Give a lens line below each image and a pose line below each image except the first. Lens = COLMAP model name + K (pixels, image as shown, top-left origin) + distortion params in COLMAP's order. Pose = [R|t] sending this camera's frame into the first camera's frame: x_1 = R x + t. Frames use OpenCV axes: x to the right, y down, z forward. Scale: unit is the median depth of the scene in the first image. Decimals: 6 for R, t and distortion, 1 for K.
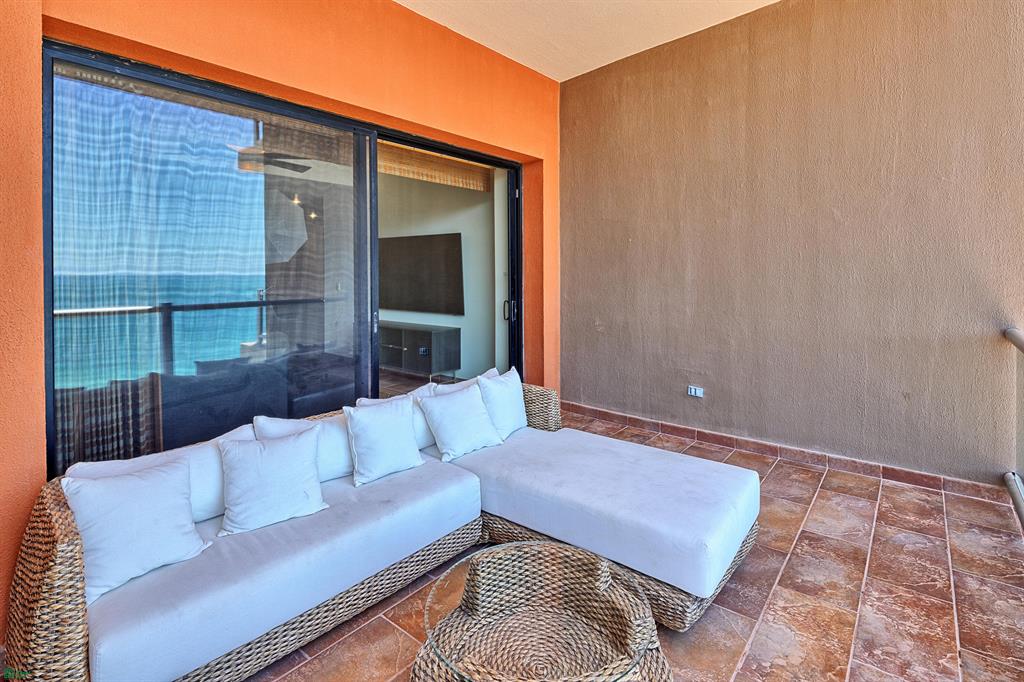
lens RADIAL K [[503.8, 0, 517.4], [0, 503.8, 274.2], [0, 0, 1]] dist [-0.000828, -0.001069]
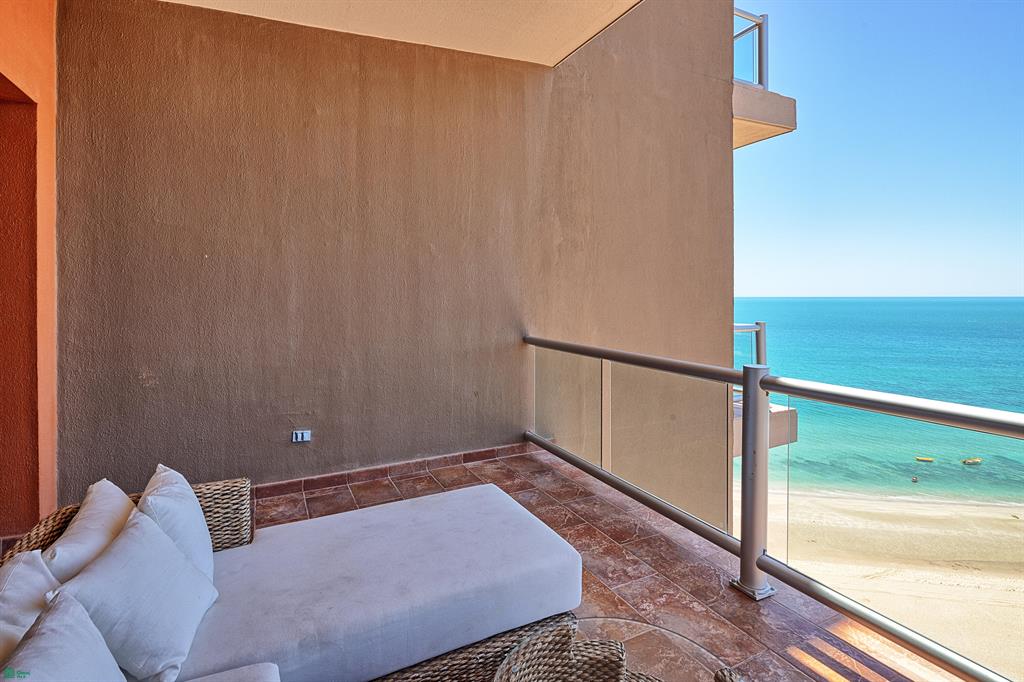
lens RADIAL K [[495.9, 0, 516.5], [0, 495.9, 298.1], [0, 0, 1]] dist [0.002312, -0.000365]
pose [[0.397353, -0.001227, 0.917665, -0.313878], [0.006972, 0.999974, -0.001682, -0.001955], [-0.917639, 0.007067, 0.397351, 0.345072]]
